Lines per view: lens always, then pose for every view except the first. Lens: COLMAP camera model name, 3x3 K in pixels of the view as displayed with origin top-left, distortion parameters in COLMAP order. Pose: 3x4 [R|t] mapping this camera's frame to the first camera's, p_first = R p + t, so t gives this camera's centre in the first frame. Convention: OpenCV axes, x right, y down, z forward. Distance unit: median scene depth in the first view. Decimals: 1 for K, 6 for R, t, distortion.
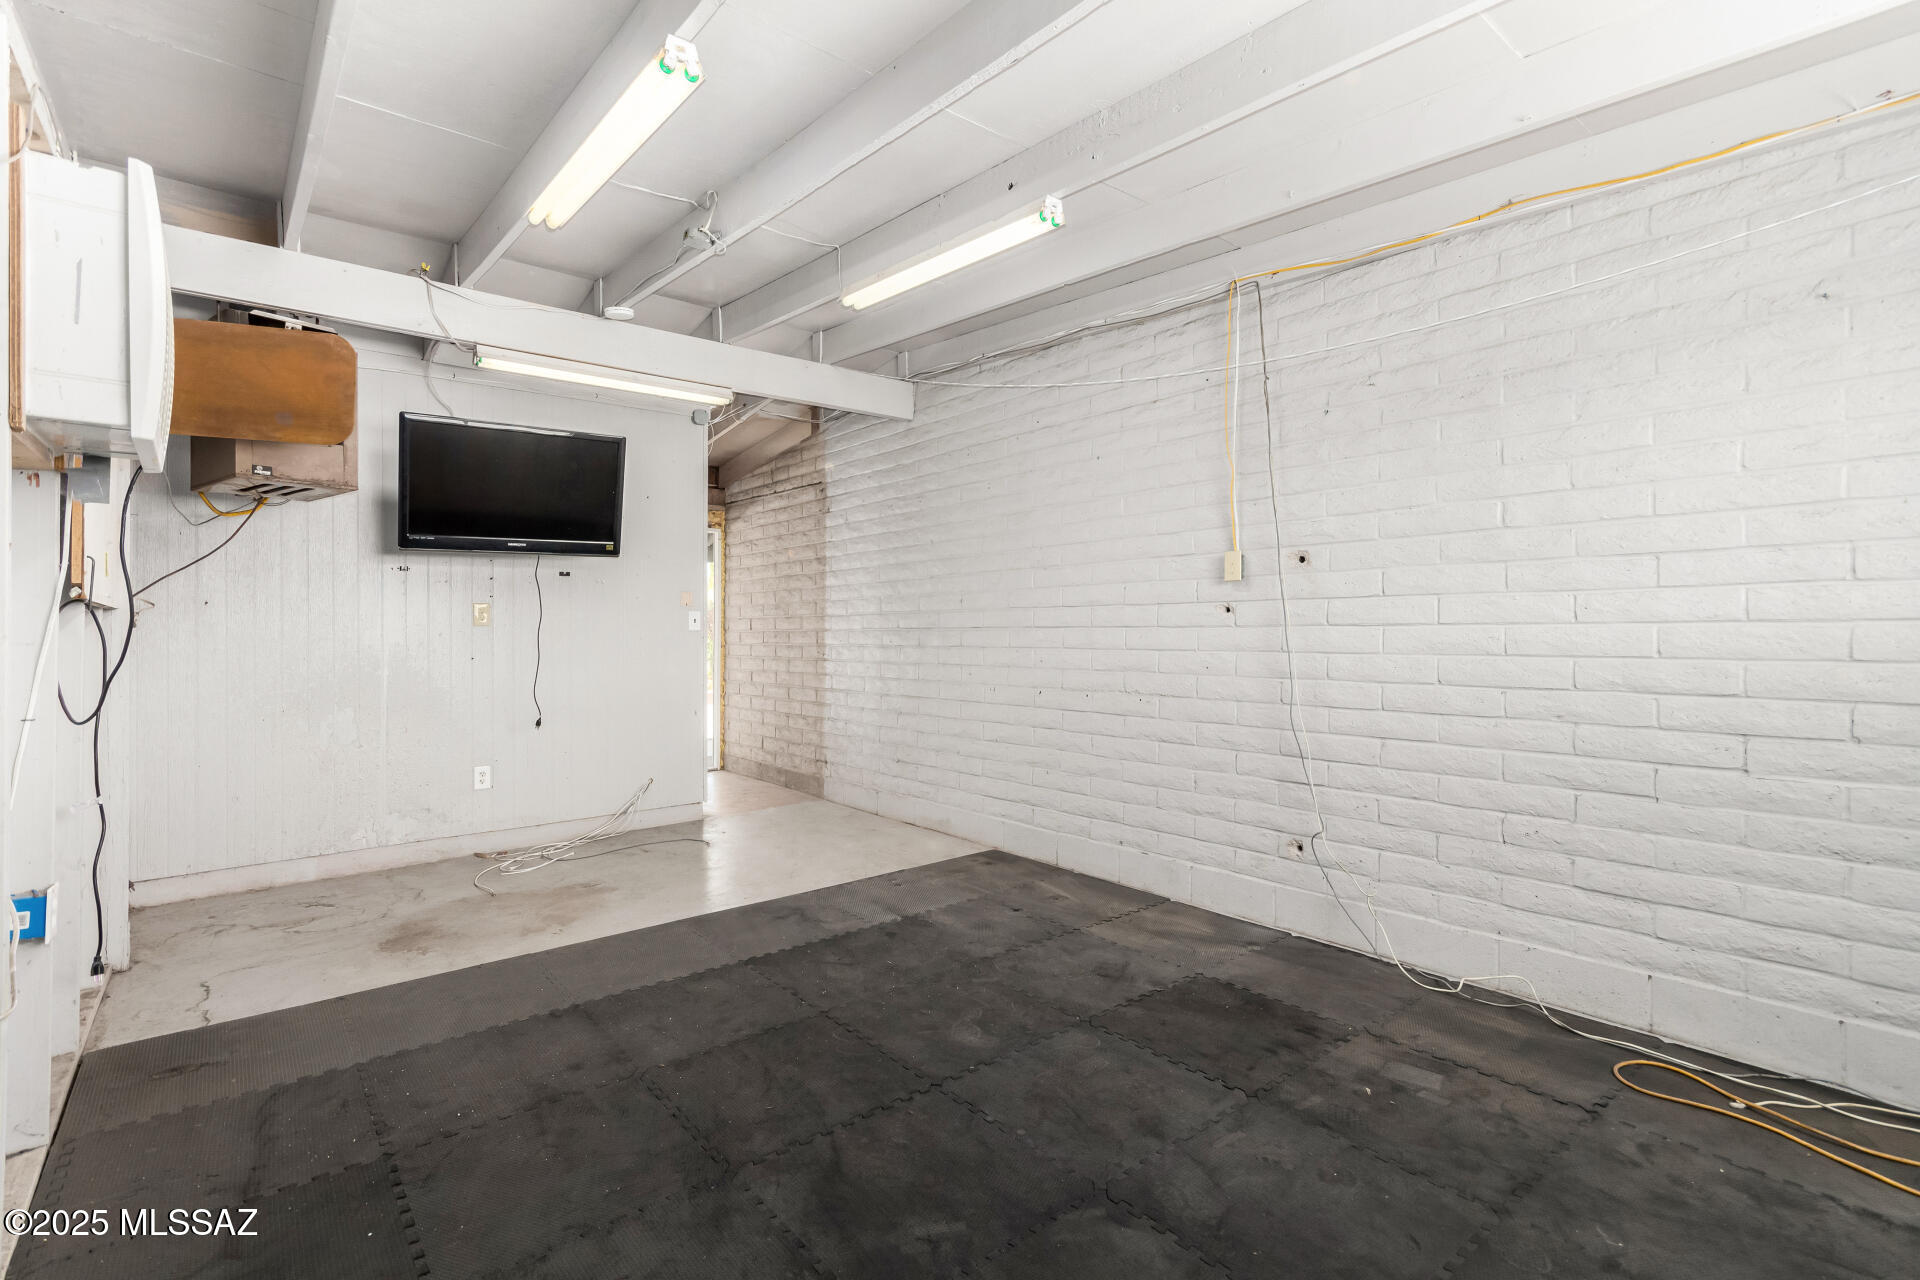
lens RADIAL K [[886.9, 0, 966.0], [0, 886.9, 624.8], [0, 0, 1]] dist [0.003423, 0.000238]
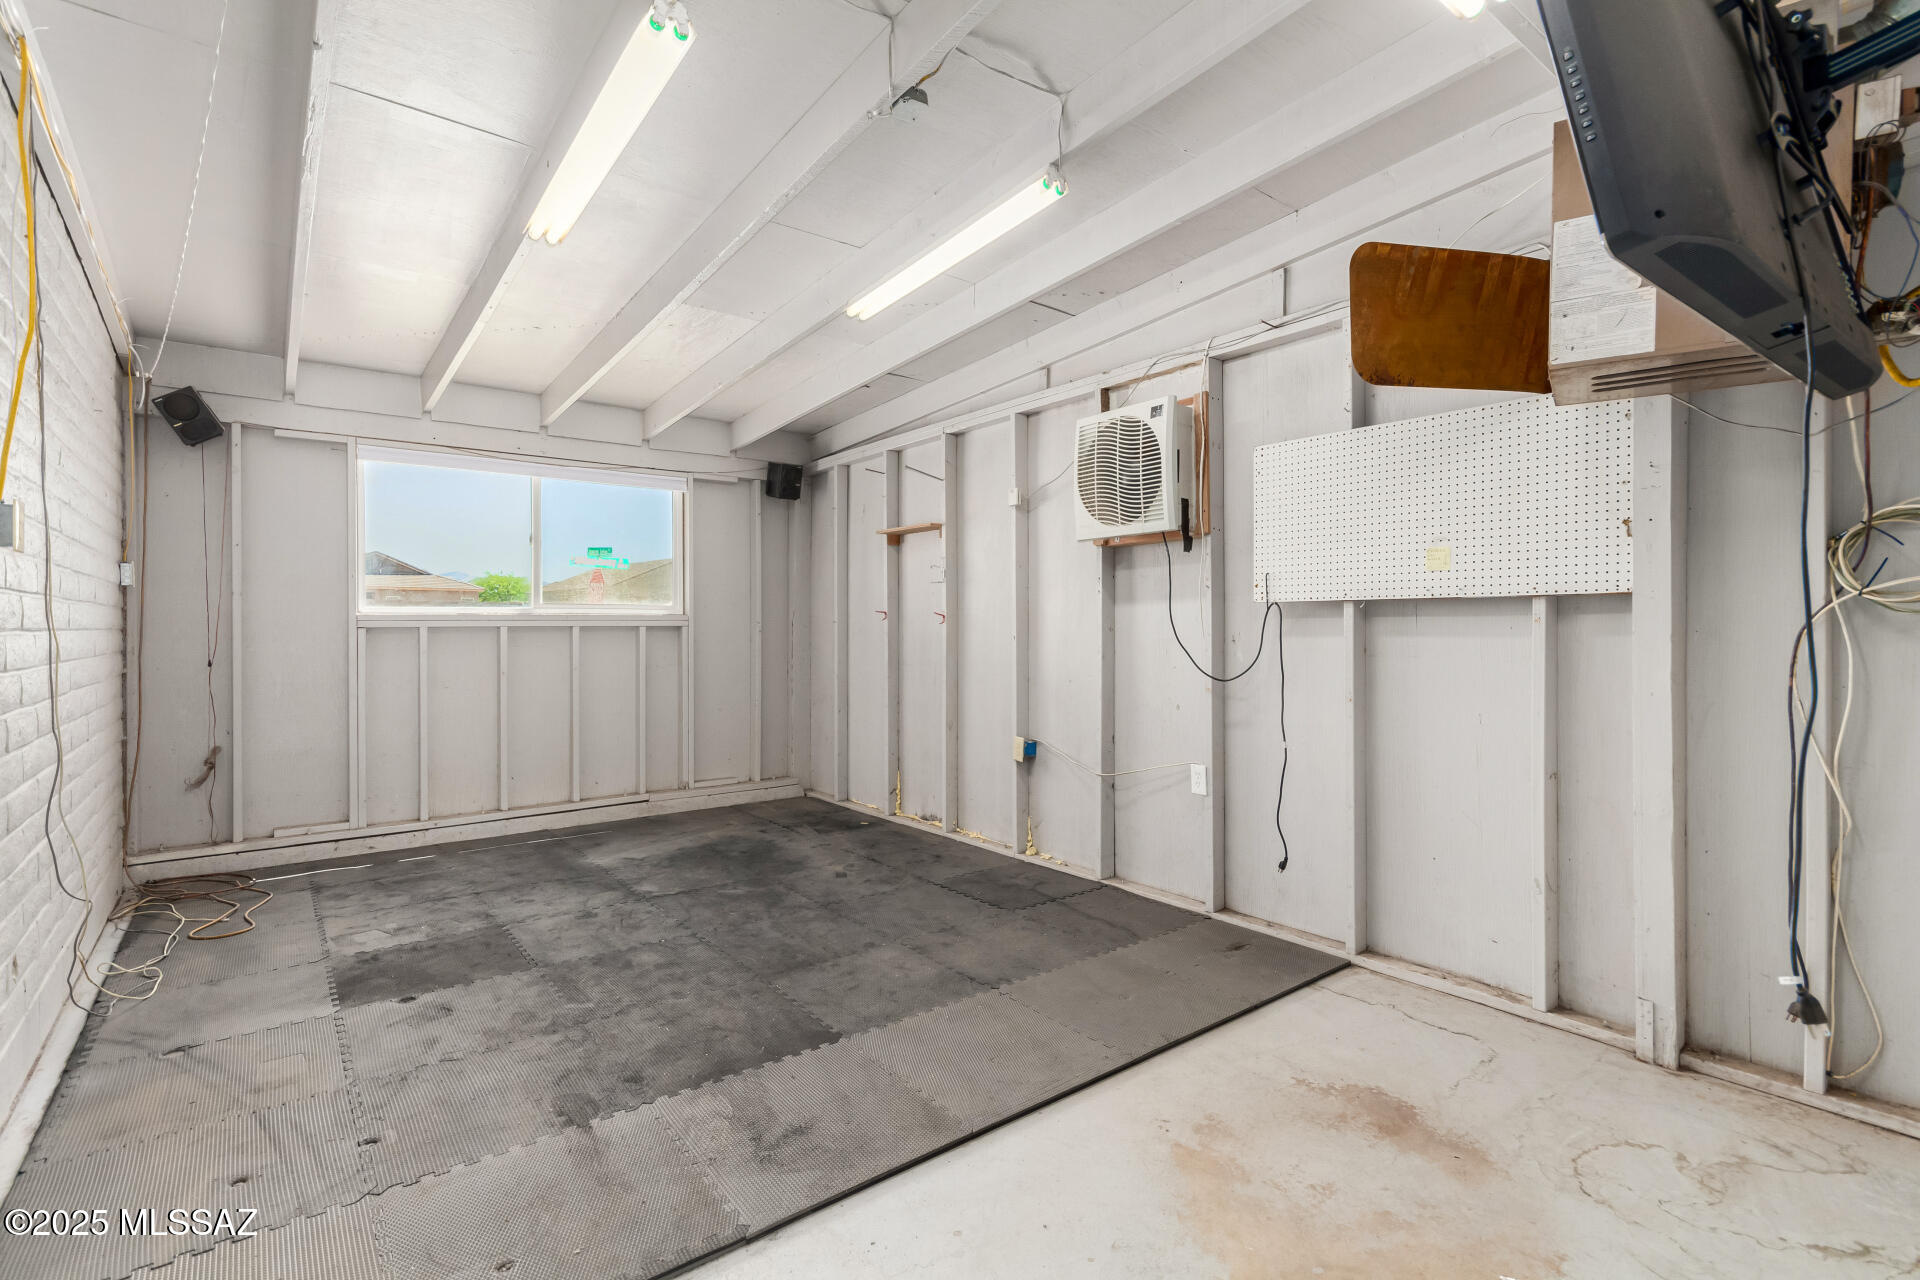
lens RADIAL K [[886.9, 0, 966.0], [0, 886.9, 624.8], [0, 0, 1]] dist [0.003423, 0.000238]
pose [[-0.999713, 0.011650, 0.020924, -0.470001], [0.011574, 0.999926, -0.003716, 0.007895], [-0.020966, -0.003473, -0.999774, 2.217348]]
